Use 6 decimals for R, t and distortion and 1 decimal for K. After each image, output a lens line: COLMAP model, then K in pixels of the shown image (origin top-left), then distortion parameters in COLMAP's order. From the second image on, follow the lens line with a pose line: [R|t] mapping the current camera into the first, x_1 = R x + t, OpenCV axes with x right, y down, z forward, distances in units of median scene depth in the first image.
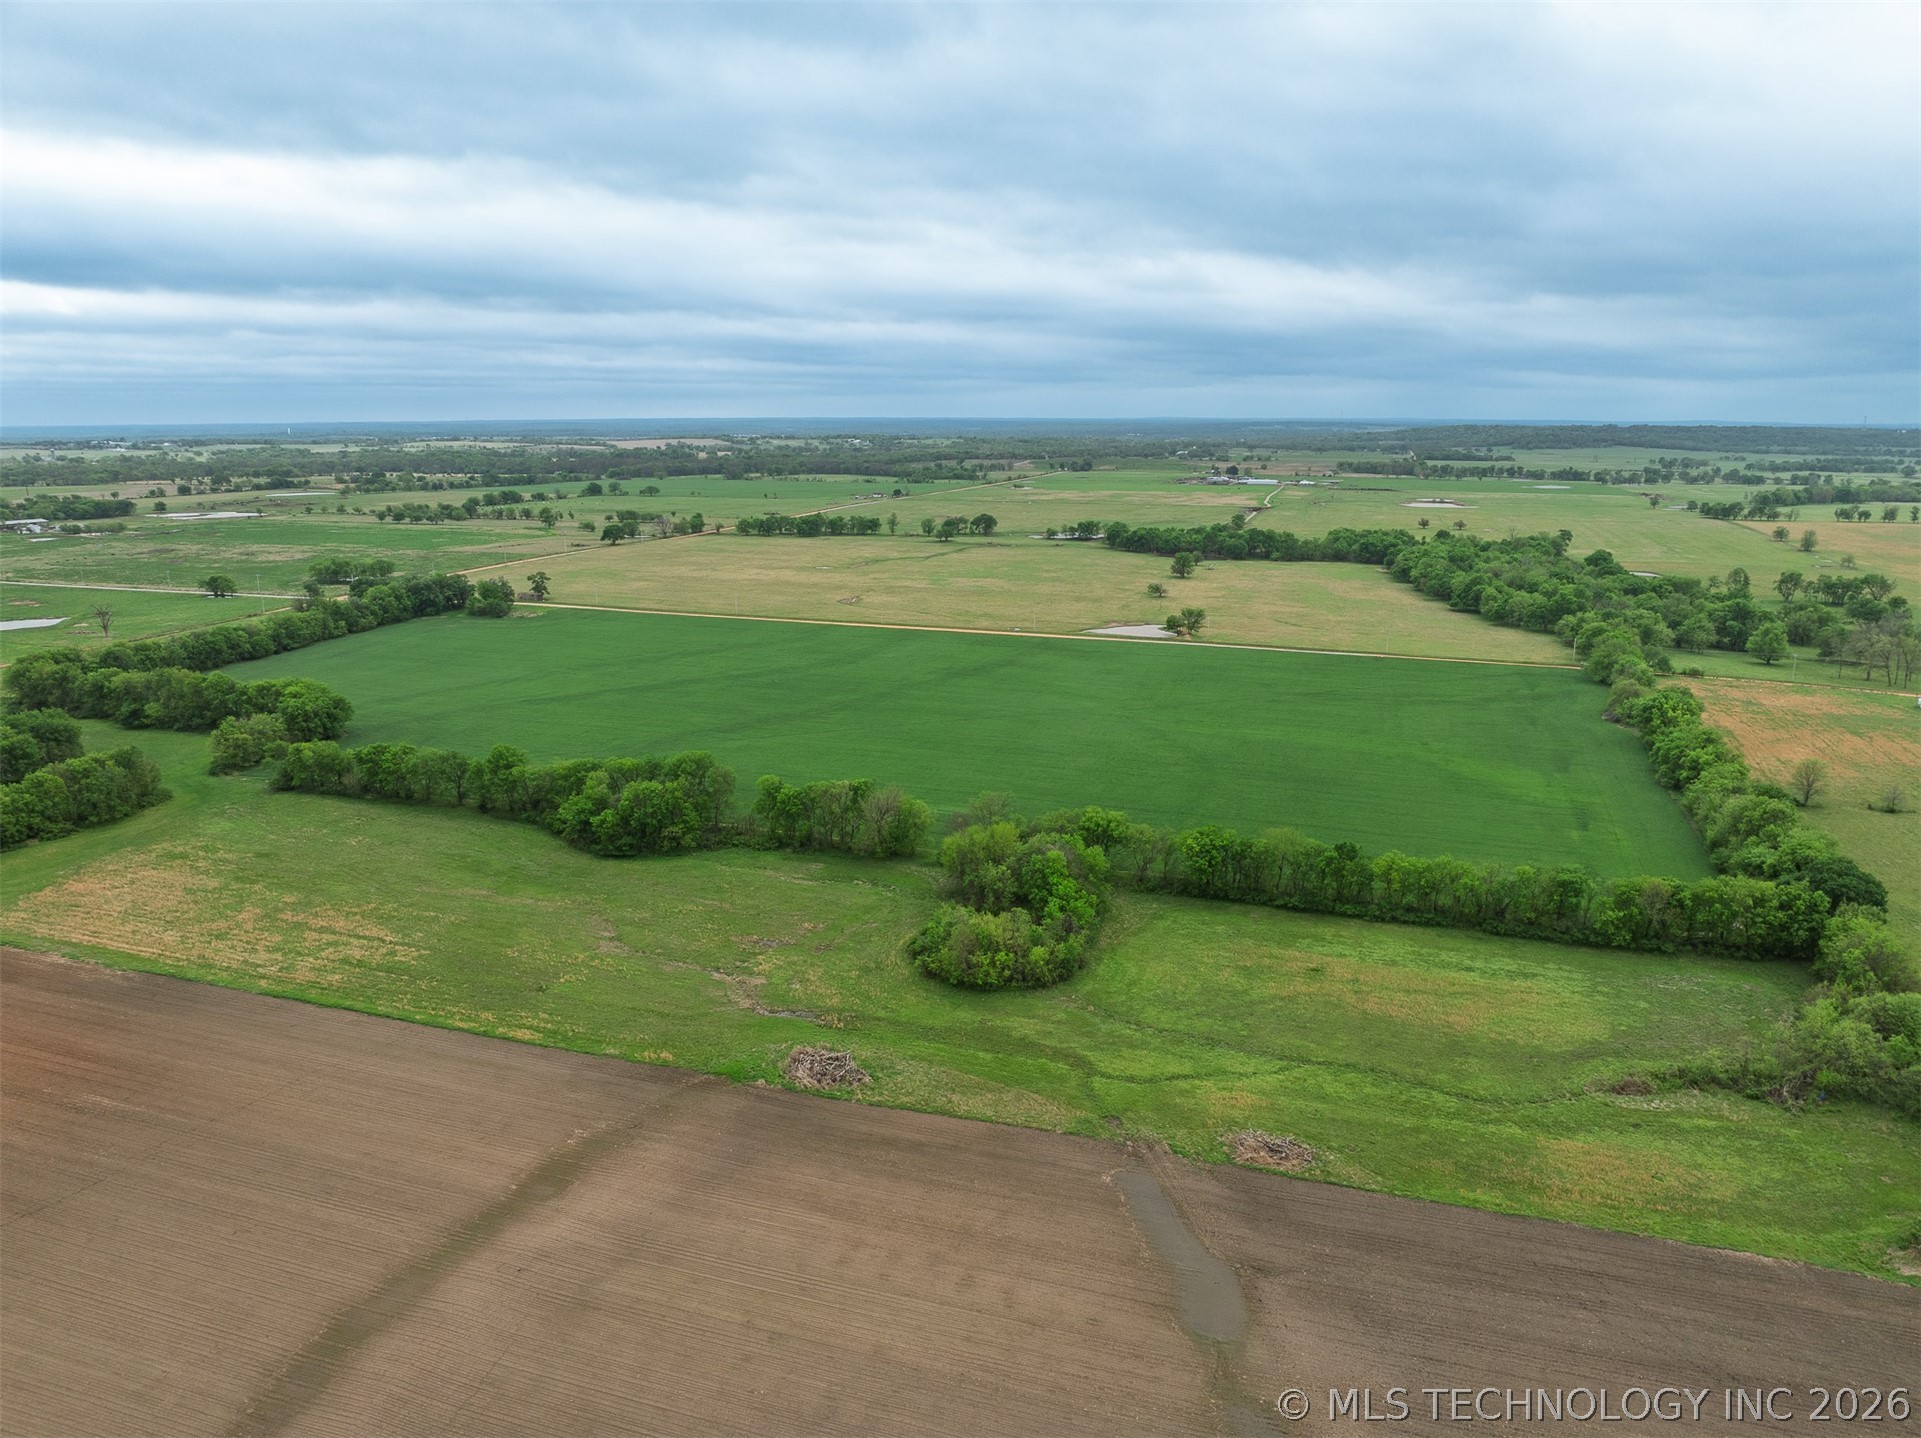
lens RADIAL K [[1370.1, 0, 974.0], [0, 1370.1, 704.0], [0, 0, 1]] dist [-0.048193, 0.018439]
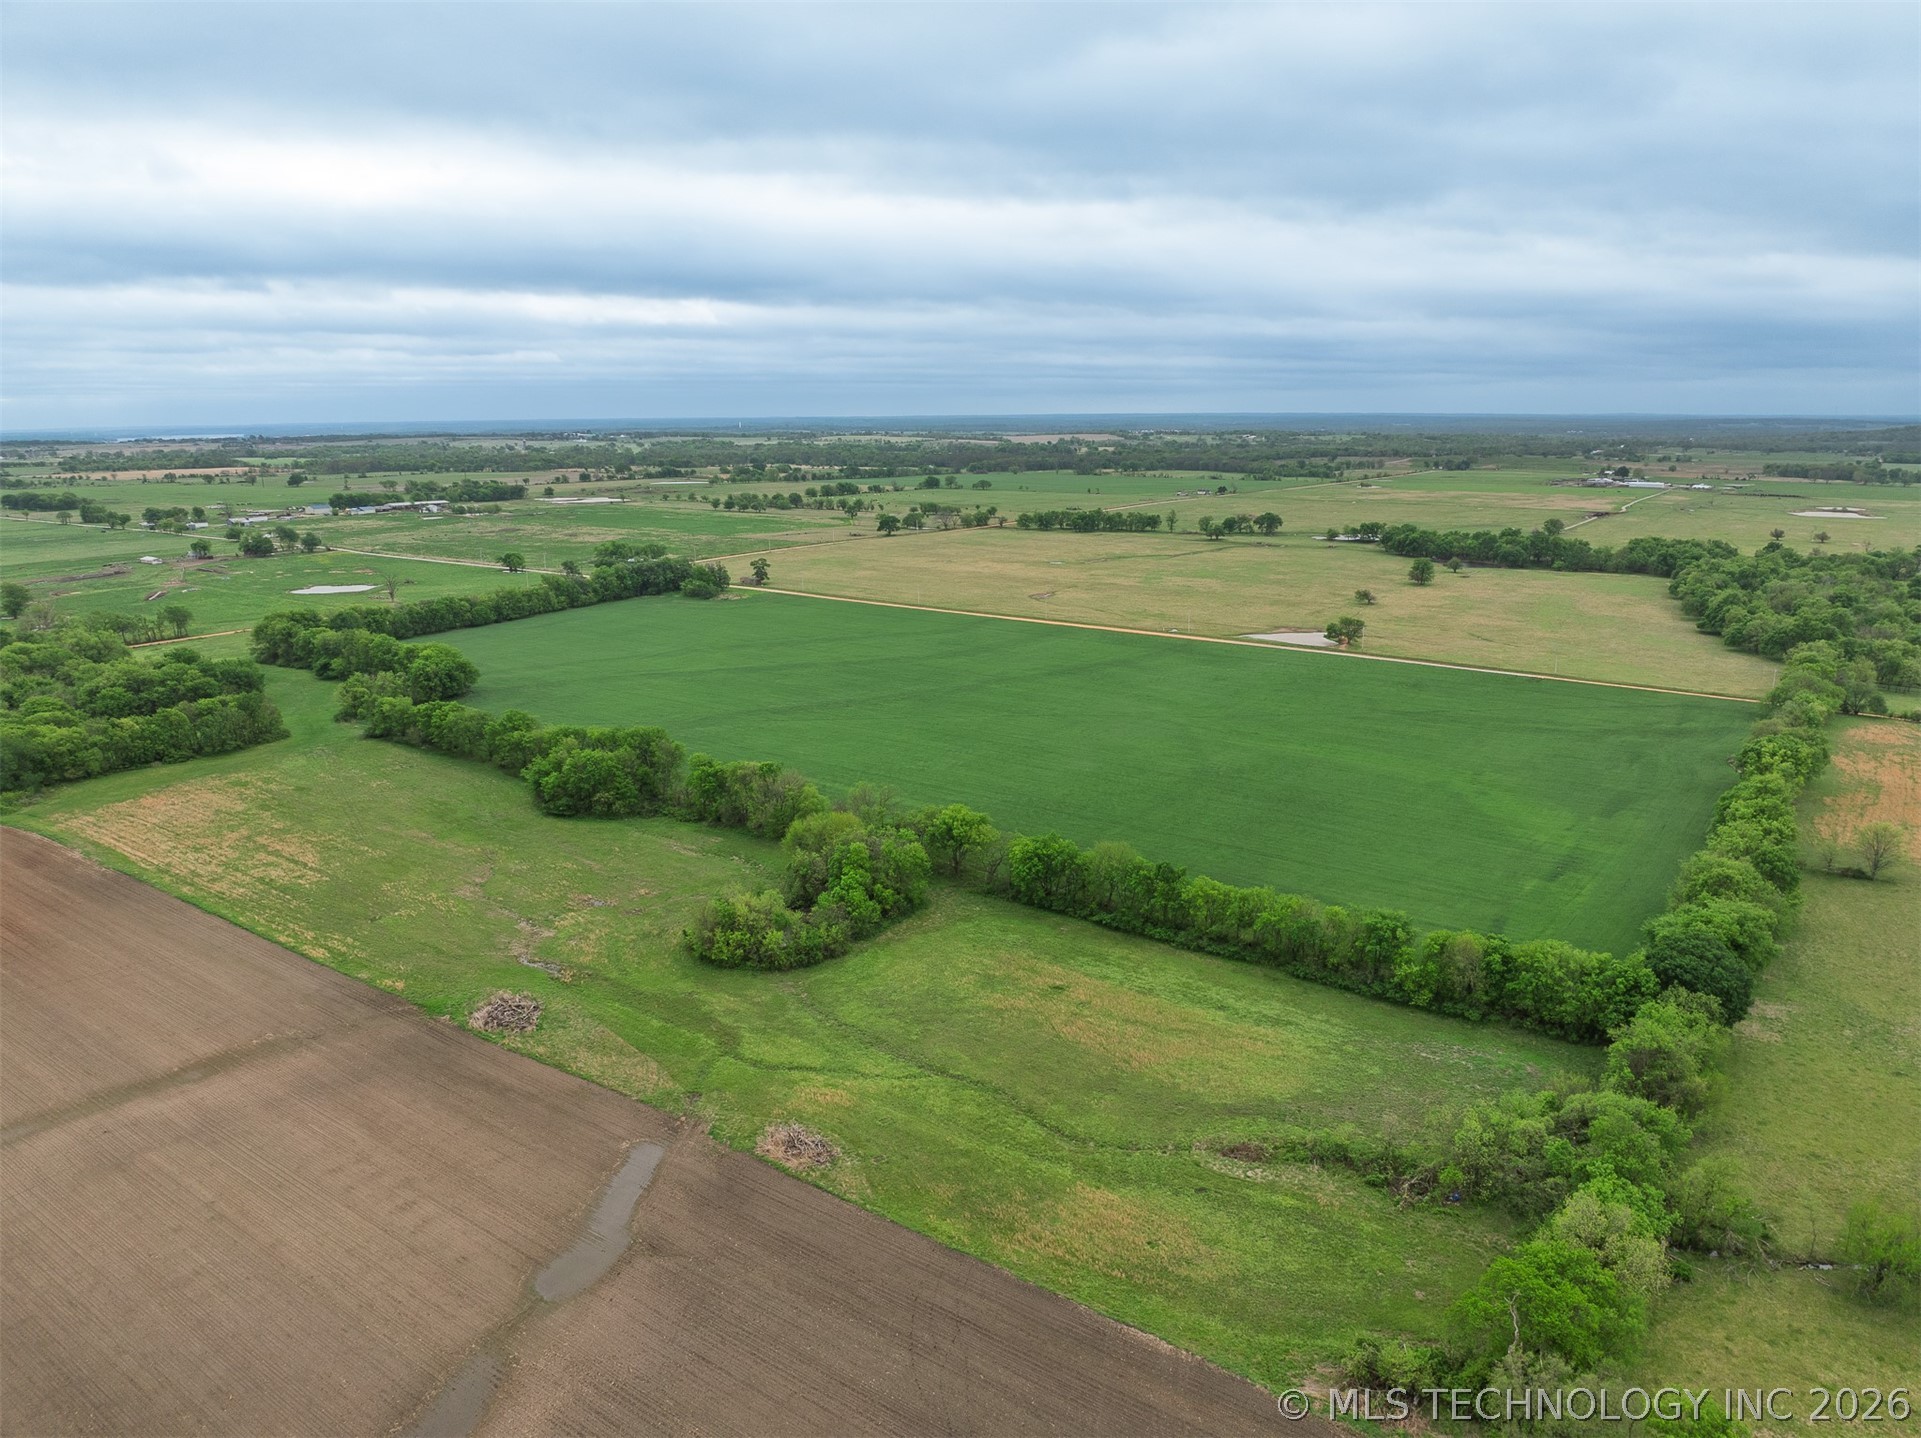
lens RADIAL K [[1370.1, 0, 971.6], [0, 1370.1, 708.3], [0, 0, 1]] dist [-0.048193, 0.018439]
pose [[0.951789, 0.060636, -0.300700, 0.164689], [-0.058749, 0.998155, 0.015321, -0.004820], [0.301074, 0.003084, 0.953596, 0.020516]]
